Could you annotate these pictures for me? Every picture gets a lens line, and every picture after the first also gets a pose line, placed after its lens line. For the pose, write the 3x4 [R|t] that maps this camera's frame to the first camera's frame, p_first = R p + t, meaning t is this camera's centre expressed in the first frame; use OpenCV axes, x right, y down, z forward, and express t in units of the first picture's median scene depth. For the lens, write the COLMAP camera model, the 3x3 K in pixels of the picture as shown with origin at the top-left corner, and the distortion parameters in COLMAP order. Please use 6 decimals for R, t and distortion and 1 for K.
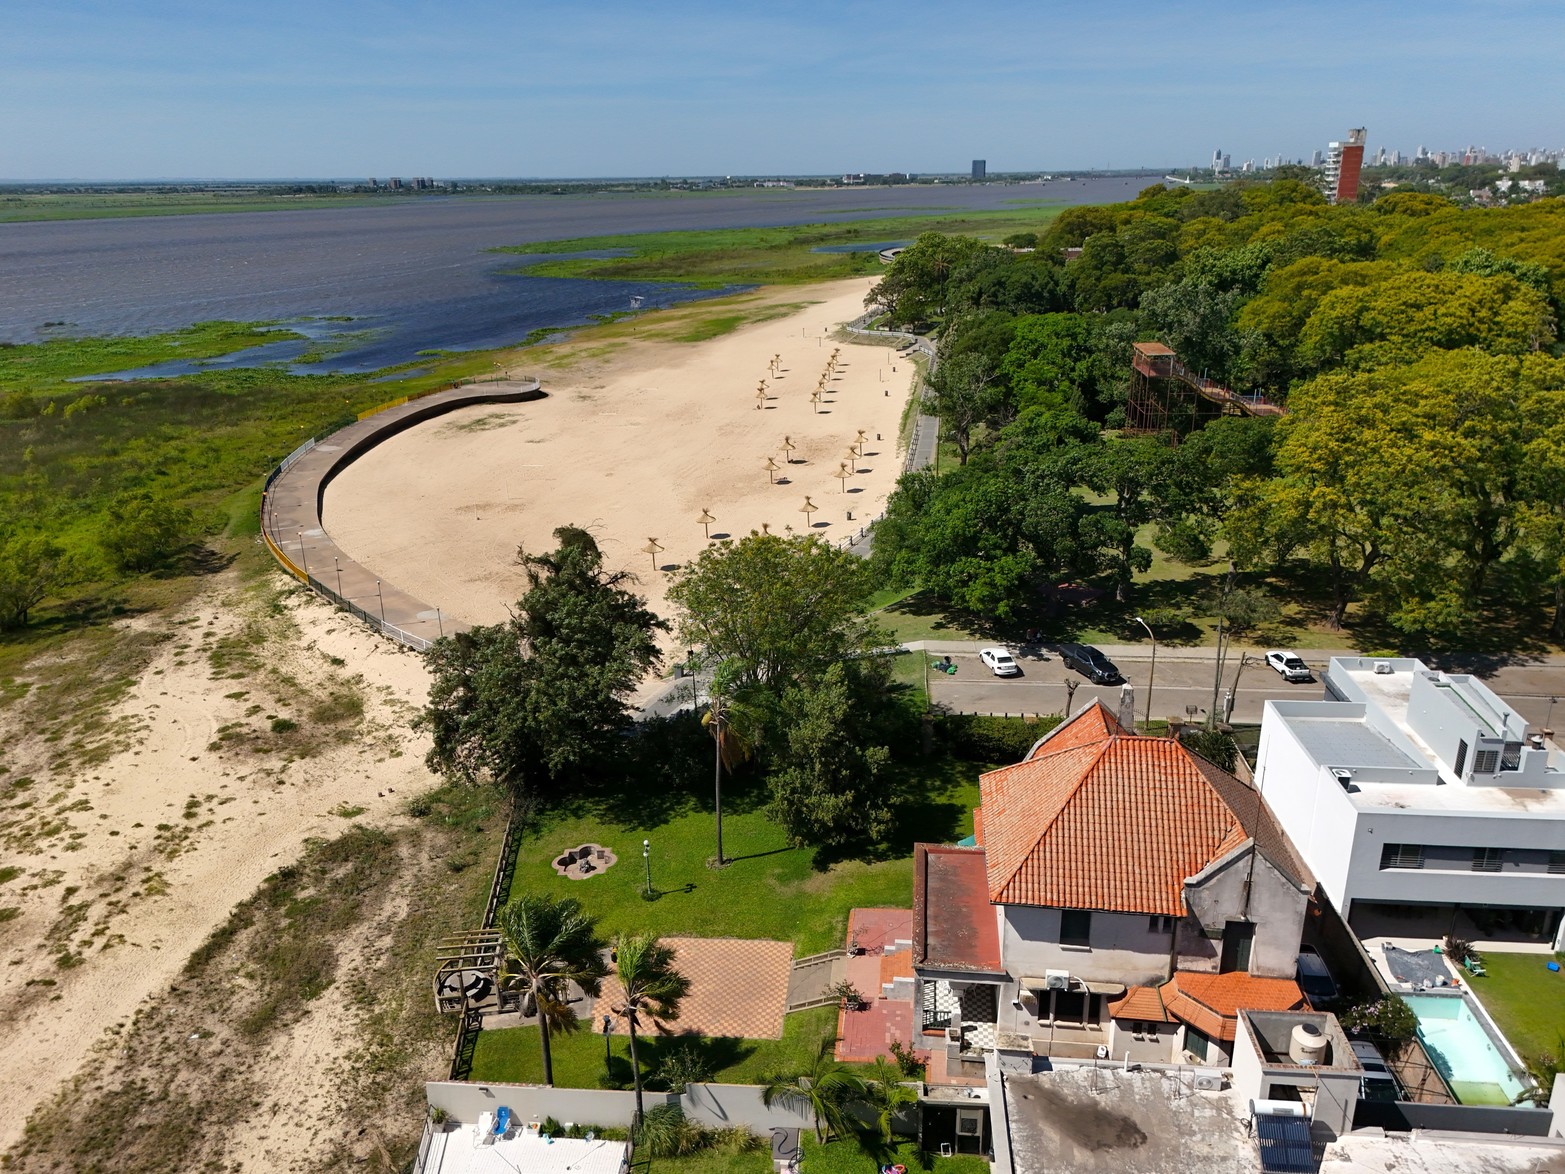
lens RADIAL K [[1153.7, 0, 782.5], [0, 1153.7, 587.0], [0, 0, 1]] dist [0.071569, -0.068051]
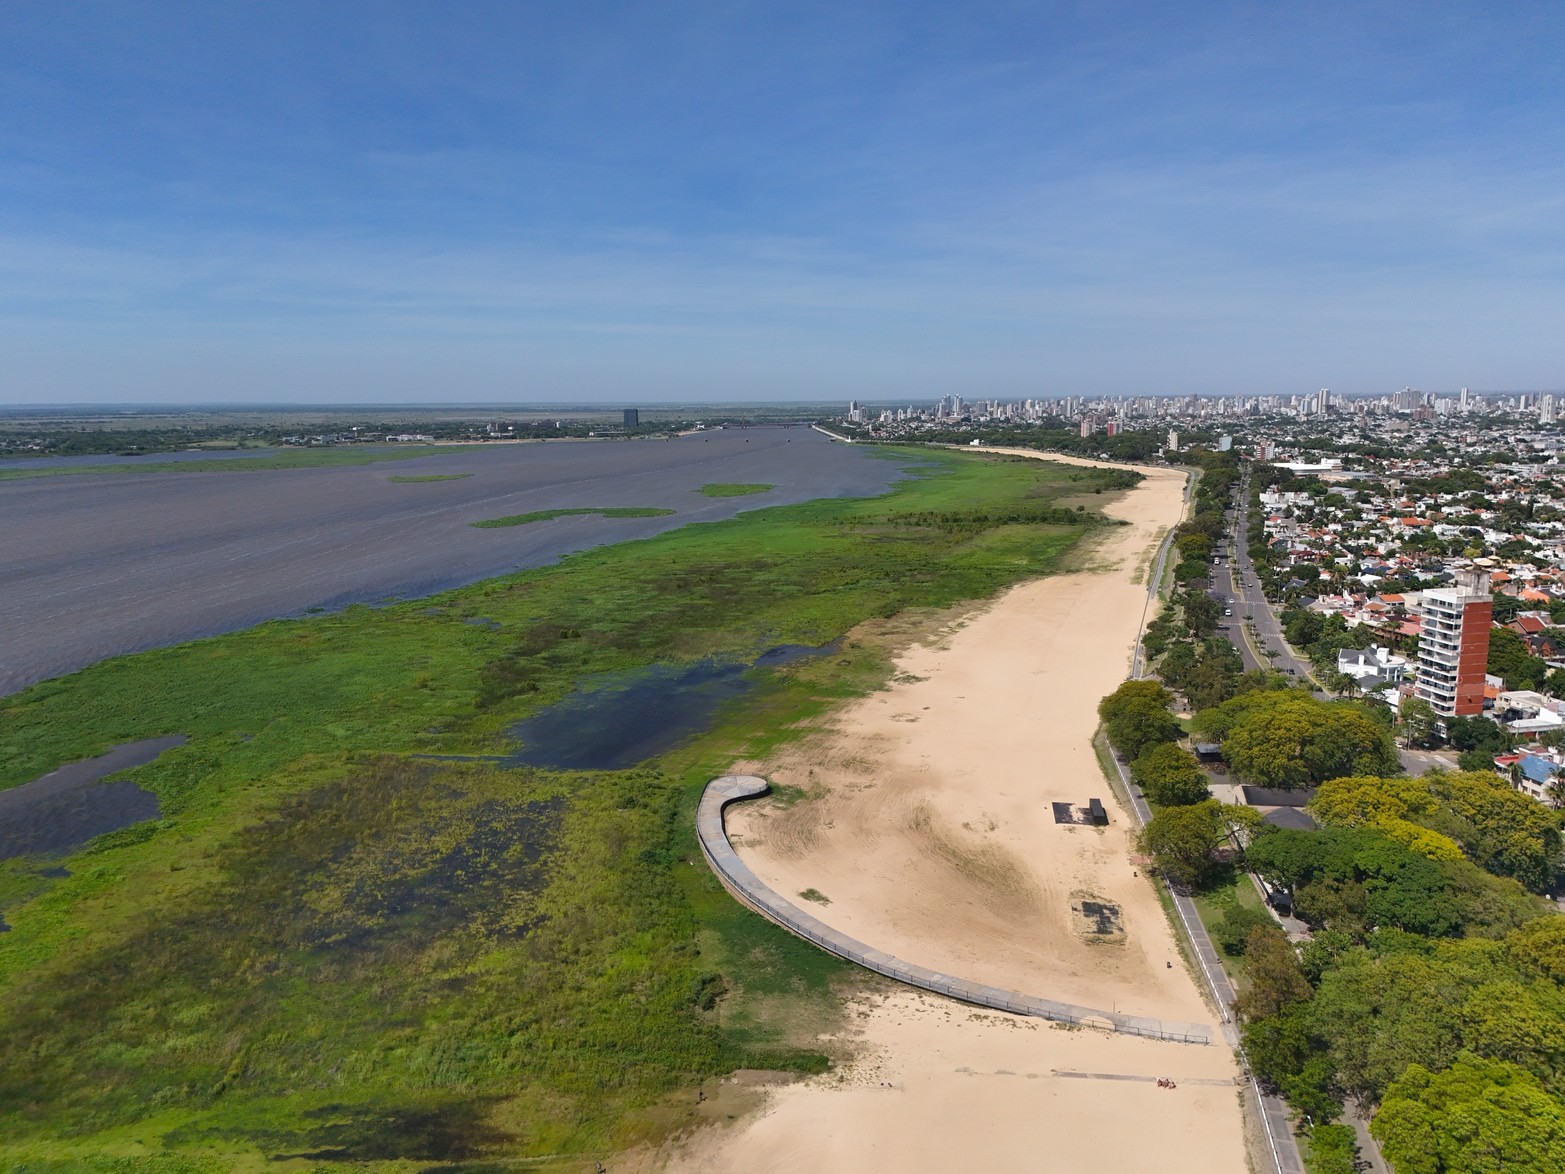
lens RADIAL K [[1147.5, 0, 782.5], [0, 1147.5, 587.0], [0, 0, 1]] dist [0.109428, -0.150426]
pose [[0.953716, -0.045529, 0.297241, -0.039755], [0.097985, 0.981574, -0.164044, -0.578605], [-0.284295, 0.185577, 0.940605, 0.983020]]
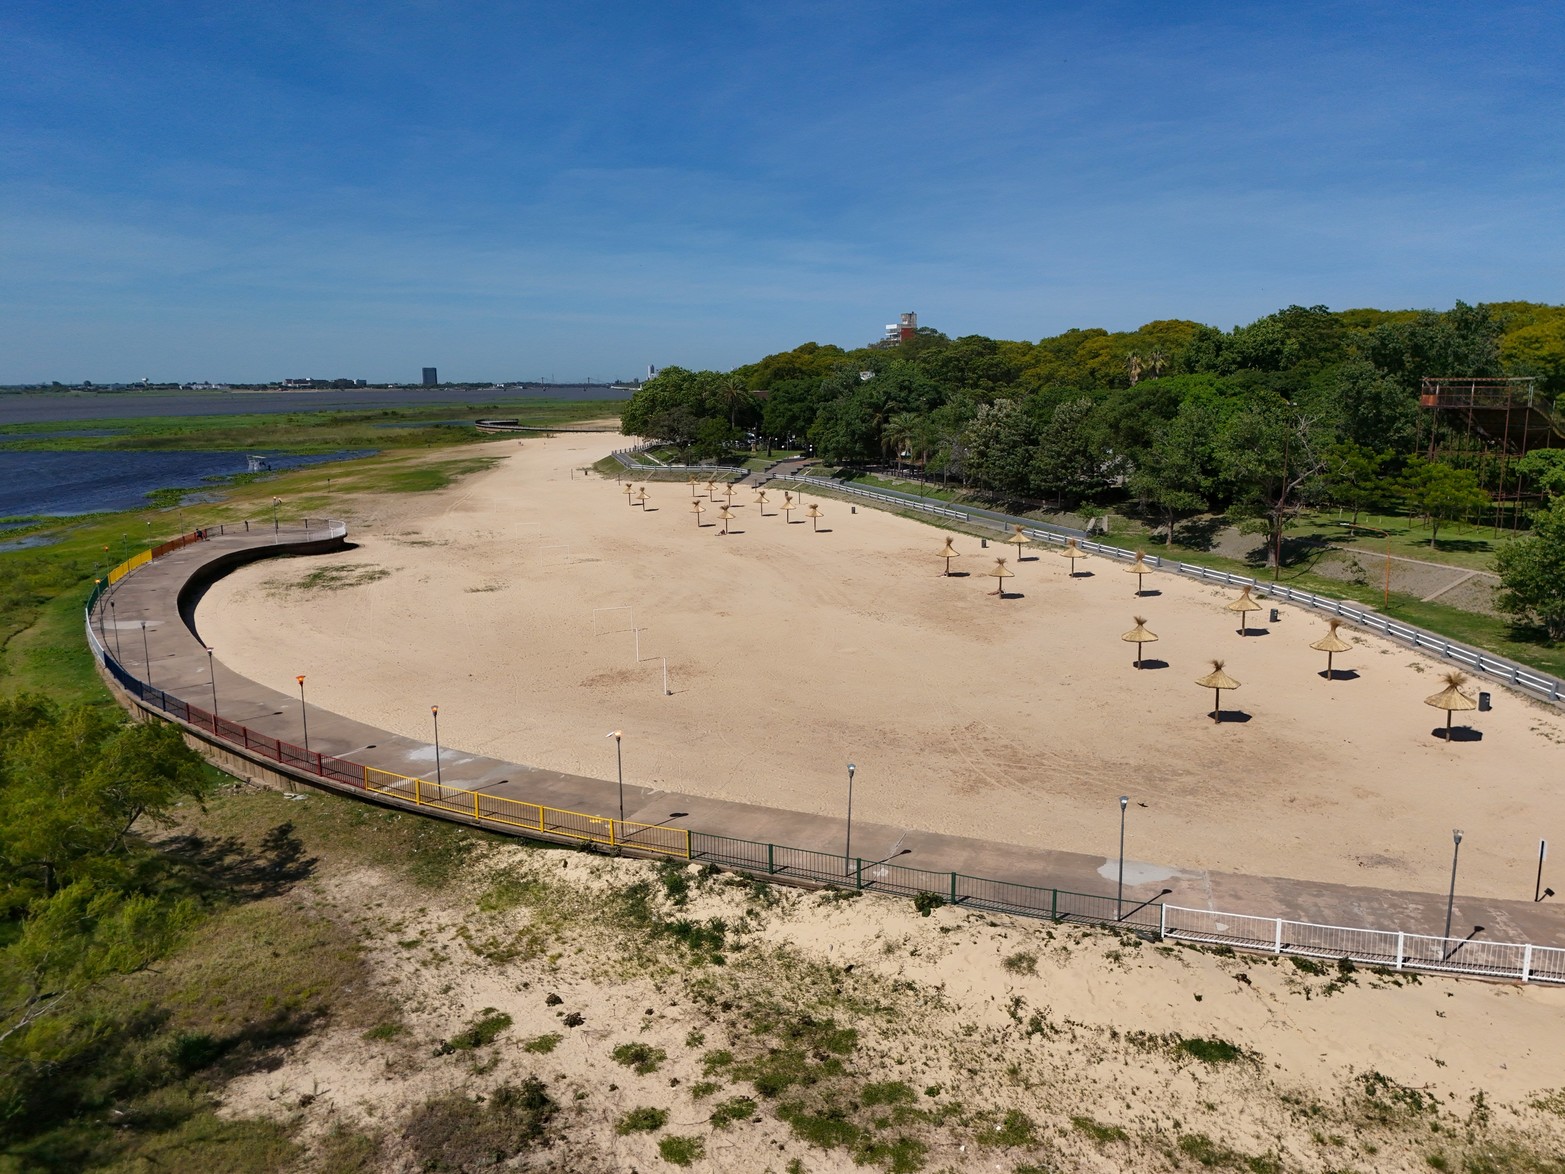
lens RADIAL K [[1153.7, 0, 782.5], [0, 1153.7, 587.0], [0, 0, 1]] dist [0.071569, -0.068051]
pose [[0.893031, -0.071543, 0.444273, -0.212774], [0.146456, 0.979738, -0.136619, -0.013077], [-0.425496, 0.187071, 0.885414, 0.244406]]
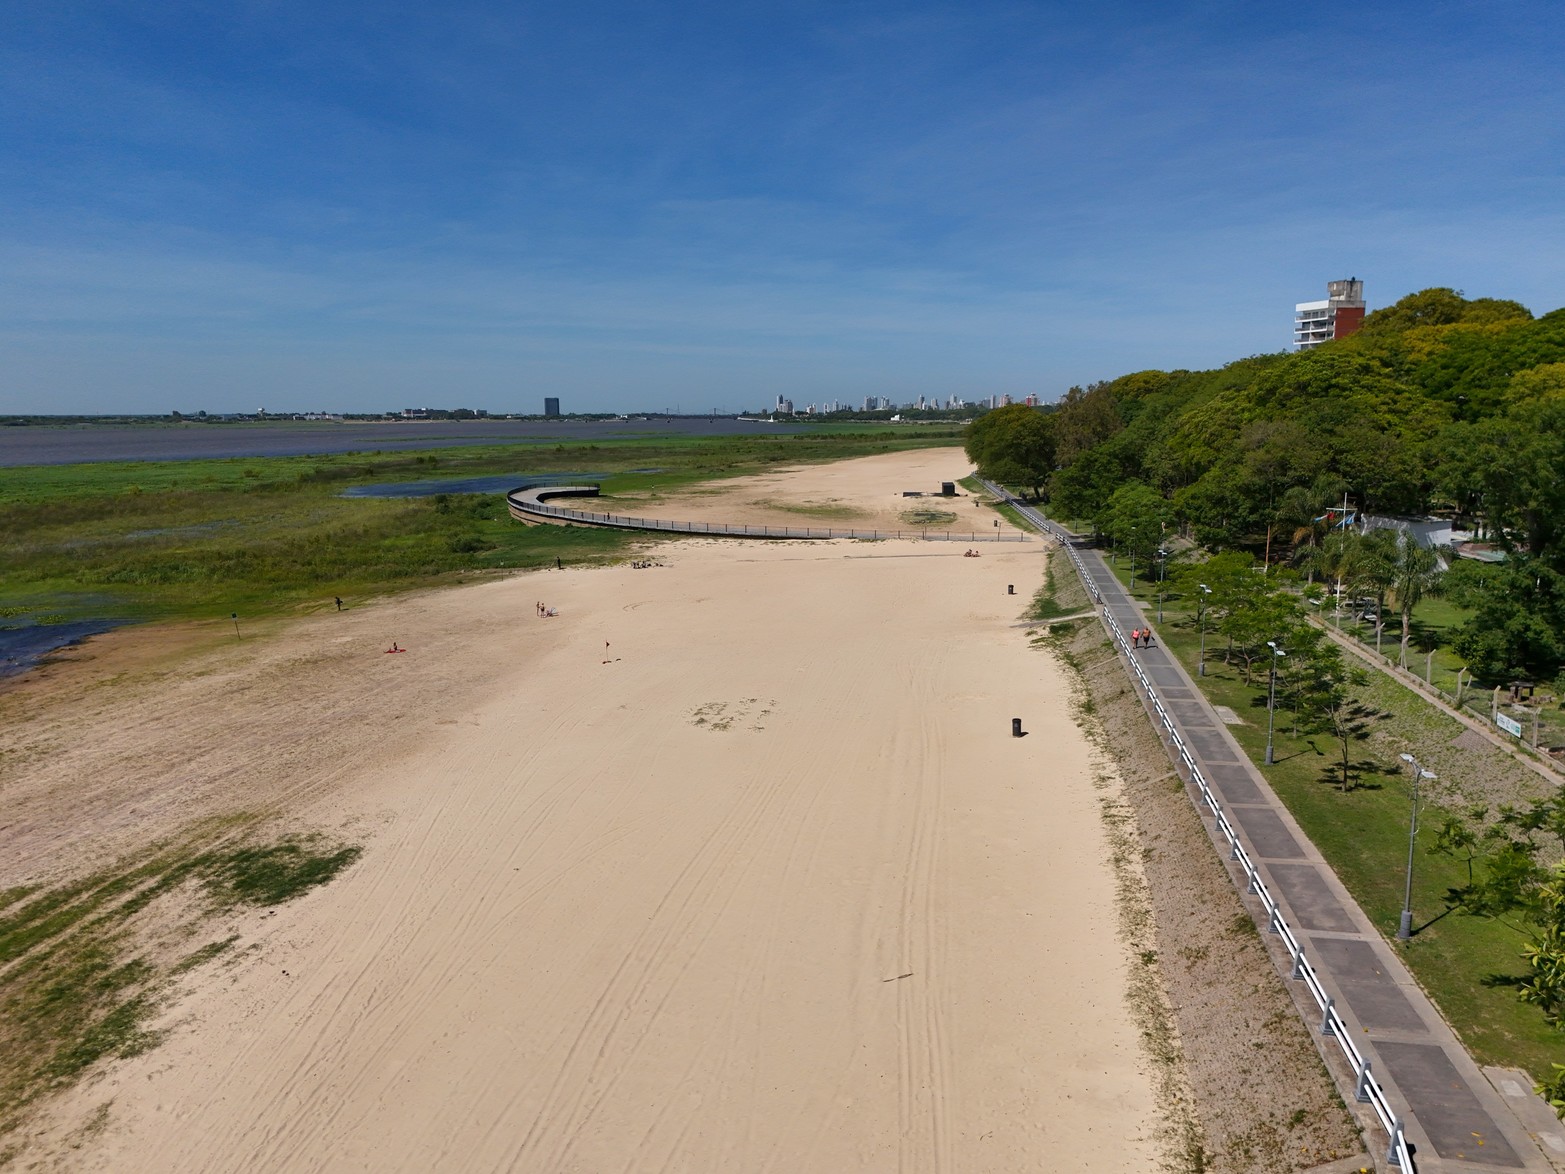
lens RADIAL K [[1147.5, 0, 782.5], [0, 1147.5, 587.0], [0, 0, 1]] dist [0.109428, -0.150426]
pose [[0.934702, -0.043919, 0.352710, 0.048480], [0.111802, 0.978295, -0.174468, -0.318685], [-0.337392, 0.202509, 0.919324, 1.087816]]
